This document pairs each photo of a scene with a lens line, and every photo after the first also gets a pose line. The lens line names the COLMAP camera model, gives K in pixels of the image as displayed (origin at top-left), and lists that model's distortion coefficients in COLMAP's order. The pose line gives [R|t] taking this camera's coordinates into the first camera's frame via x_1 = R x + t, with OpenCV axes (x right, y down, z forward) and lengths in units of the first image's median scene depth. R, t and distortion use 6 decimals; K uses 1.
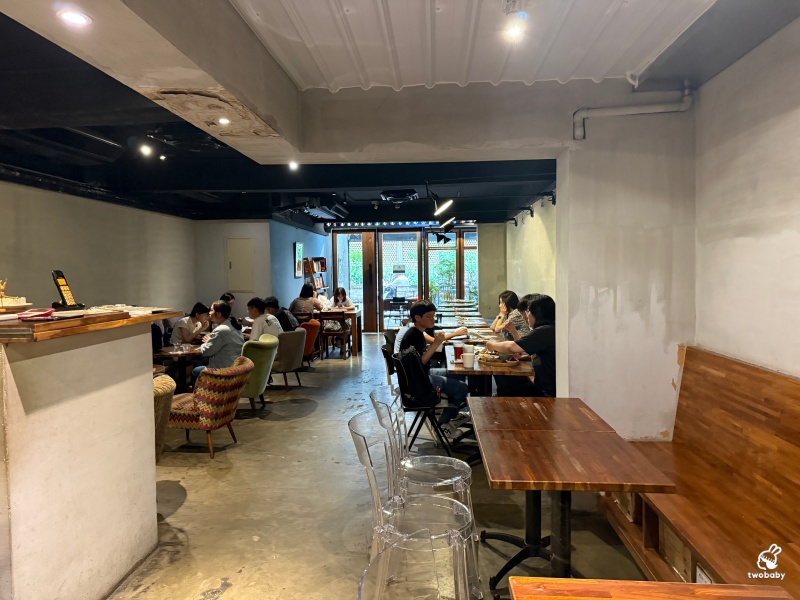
lens RADIAL K [[564.4, 0, 398.4], [0, 564.4, 293.8], [0, 0, 1]] dist [0.018109, -0.005940]
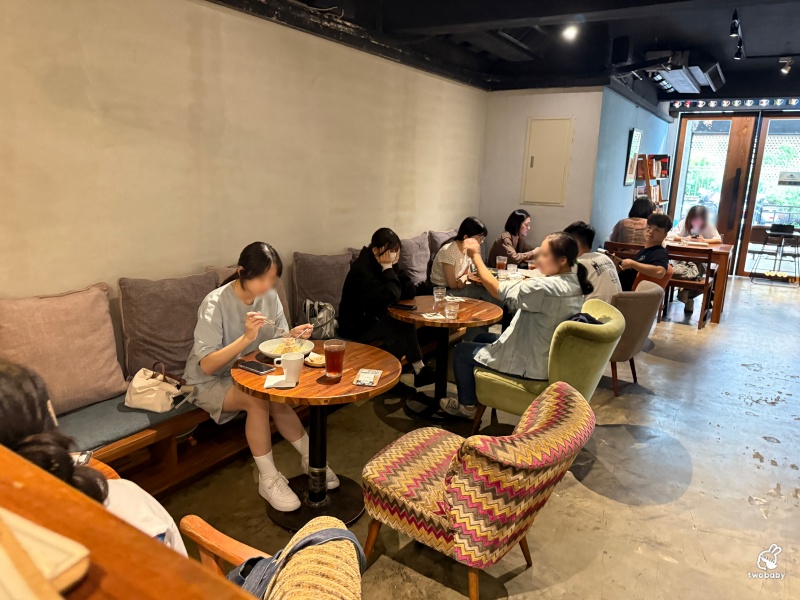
lens RADIAL K [[564.4, 0, 404.2], [0, 564.4, 297.1], [0, 0, 1]] dist [0.018109, -0.005940]
pose [[0.887047, 0.149395, -0.436839, -0.103869], [-0.067511, 0.978000, 0.197378, -0.013883], [0.456716, -0.145592, 0.877618, 0.292690]]
